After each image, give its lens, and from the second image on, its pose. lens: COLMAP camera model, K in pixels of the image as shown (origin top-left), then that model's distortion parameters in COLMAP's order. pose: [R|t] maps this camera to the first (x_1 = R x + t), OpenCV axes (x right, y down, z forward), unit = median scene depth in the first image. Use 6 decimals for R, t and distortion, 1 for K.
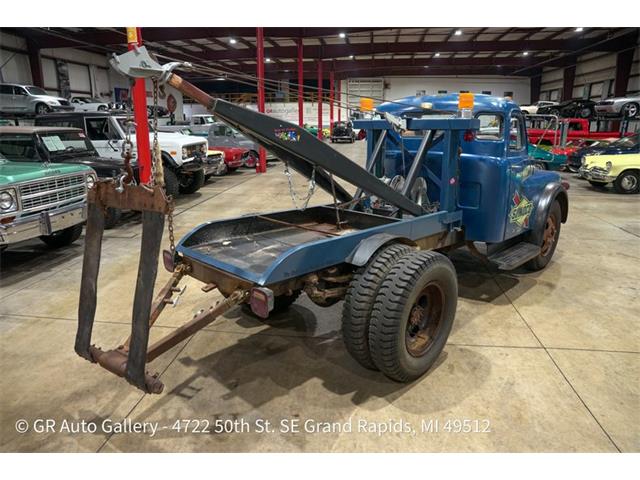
lens RADIAL K [[438.5, 0, 321.6], [0, 438.5, 240.3], [0, 0, 1]] dist [-0.136328, 0.104873]
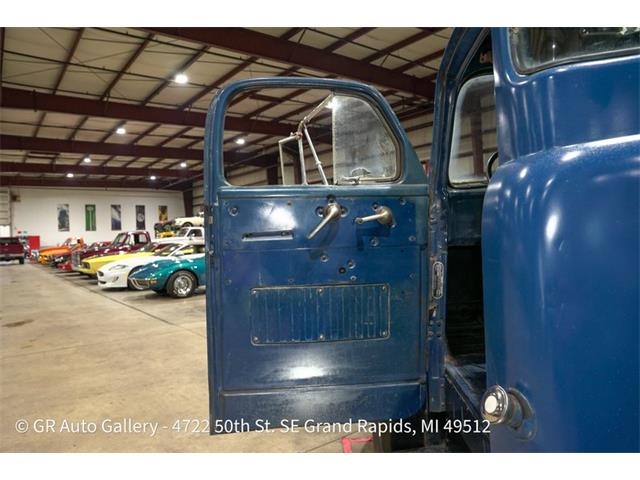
lens RADIAL K [[438.5, 0, 321.1], [0, 438.5, 238.9], [0, 0, 1]] dist [-0.136328, 0.104873]
pose [[0.700854, -0.025912, 0.712834, -0.062711], [0.221113, 0.958006, -0.182573, -0.196587], [-0.678168, 0.285574, 0.677152, 1.151437]]
